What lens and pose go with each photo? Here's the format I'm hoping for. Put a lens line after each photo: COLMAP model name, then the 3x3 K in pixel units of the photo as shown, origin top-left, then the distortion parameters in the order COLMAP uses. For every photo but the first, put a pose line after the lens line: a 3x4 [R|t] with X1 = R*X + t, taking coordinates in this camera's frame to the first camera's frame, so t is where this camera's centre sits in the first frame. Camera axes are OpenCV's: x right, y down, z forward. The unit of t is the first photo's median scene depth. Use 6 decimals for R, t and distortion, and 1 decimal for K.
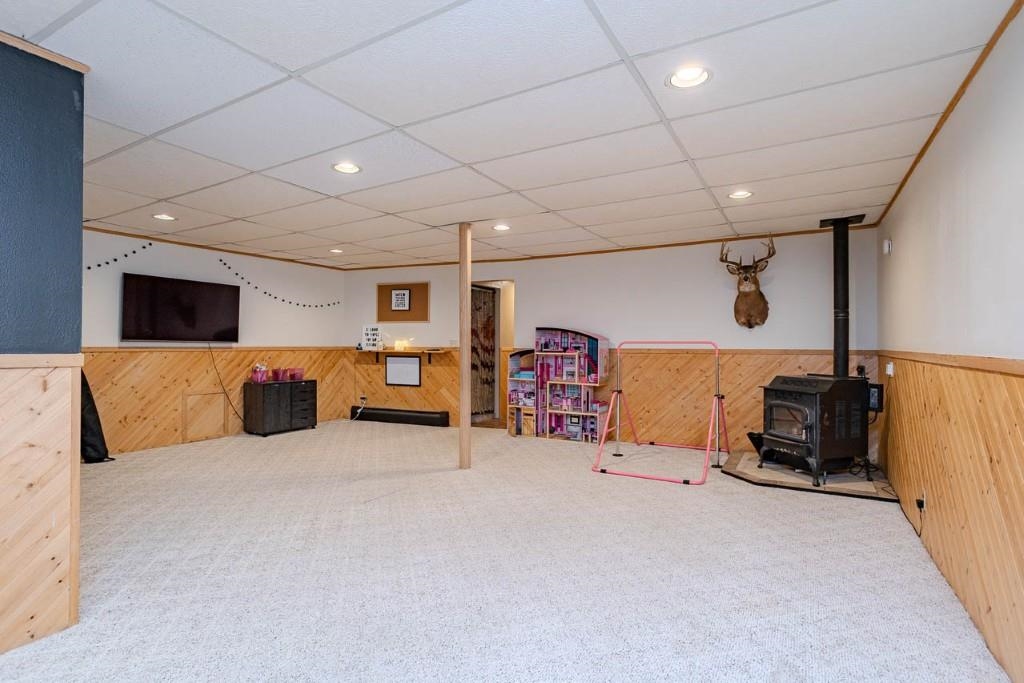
lens RADIAL K [[501.9, 0, 512.3], [0, 501.9, 339.1], [0, 0, 1]] dist [-0.053788, 0.031055]
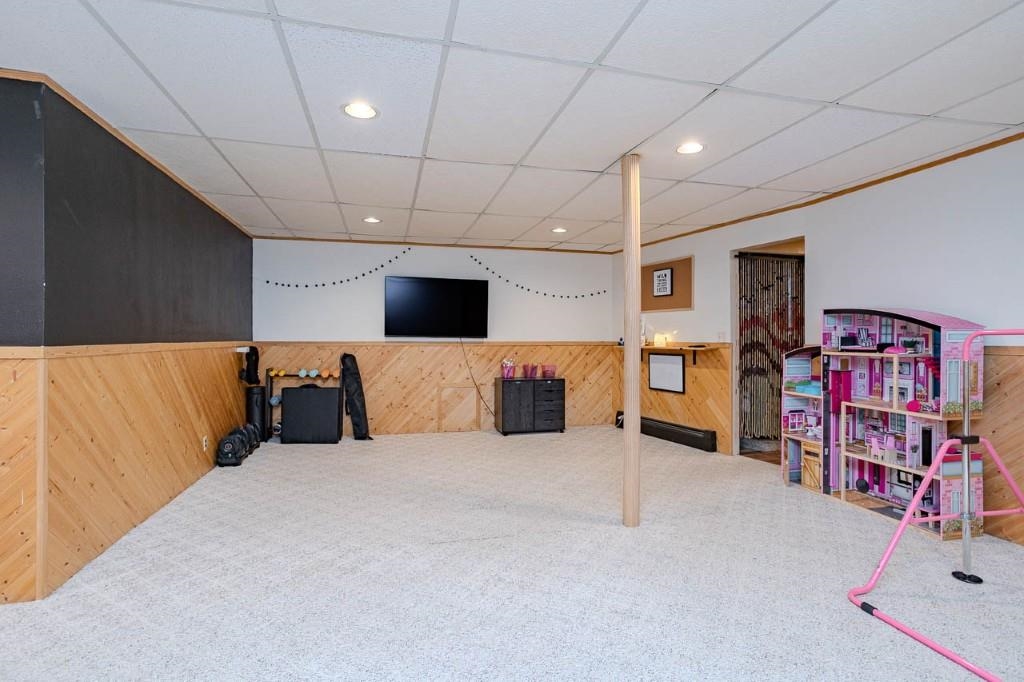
lens RADIAL K [[501.9, 0, 512.3], [0, 501.9, 338.6], [0, 0, 1]] dist [-0.053788, 0.031055]
pose [[0.706485, -0.003118, -0.707721, 0.196857], [0.008500, 0.999956, 0.004080, 0.005510], [0.707677, -0.008898, 0.706480, 0.320243]]
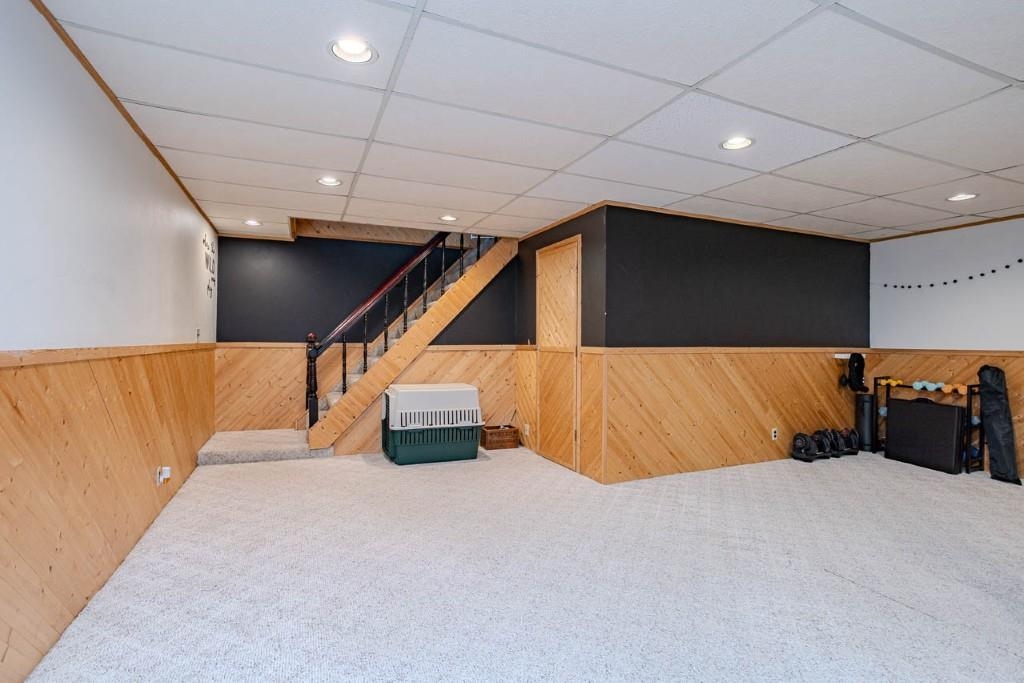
lens RADIAL K [[498.7, 0, 506.2], [0, 498.7, 338.6], [0, 0, 1]] dist [-0.028832, 0.026253]
pose [[-0.594921, -0.013166, -0.803676, 0.314616], [-0.004298, 0.999904, -0.013199, 0.007404], [0.803773, -0.004398, -0.594920, 0.617016]]
